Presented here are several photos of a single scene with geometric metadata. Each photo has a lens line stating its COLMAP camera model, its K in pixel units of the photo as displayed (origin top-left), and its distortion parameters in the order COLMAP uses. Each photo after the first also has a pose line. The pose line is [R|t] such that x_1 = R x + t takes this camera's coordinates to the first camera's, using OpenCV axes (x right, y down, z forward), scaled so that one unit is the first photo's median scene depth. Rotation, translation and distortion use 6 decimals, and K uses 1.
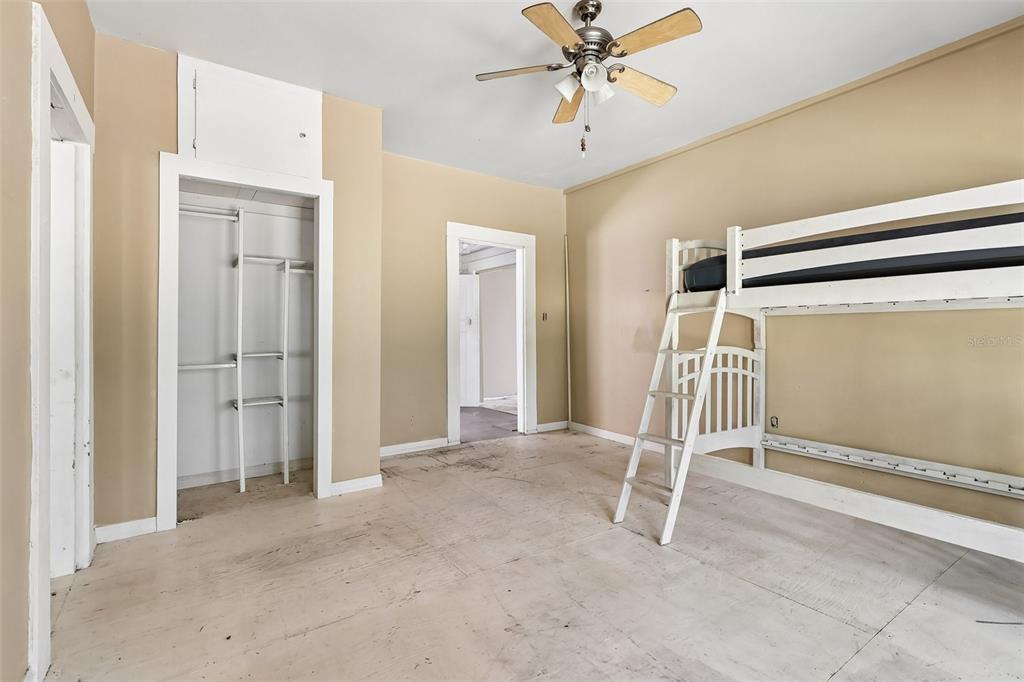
lens RADIAL K [[478.3, 0, 518.6], [0, 478.3, 325.3], [0, 0, 1]] dist [-0.001475, 0.000258]
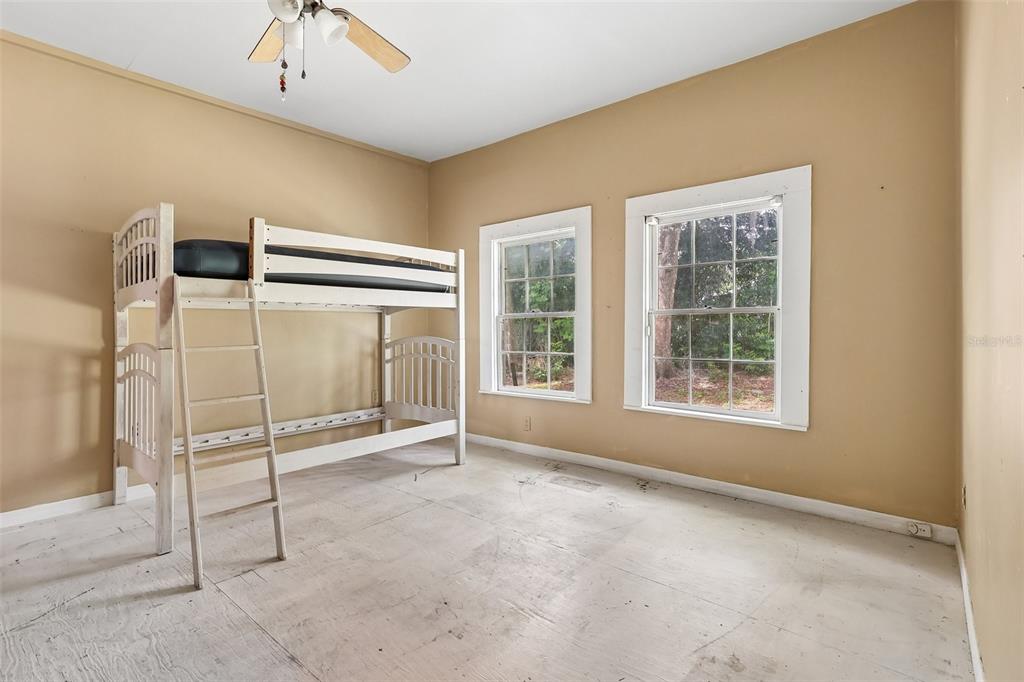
lens RADIAL K [[478.3, 0, 511.8], [0, 478.3, 332.7], [0, 0, 1]] dist [-0.001475, 0.000258]
pose [[-0.255144, -0.011010, 0.966840, -0.735158], [-0.015496, 0.999853, 0.007296, 0.015724], [-0.966779, -0.013121, -0.255277, 0.875959]]
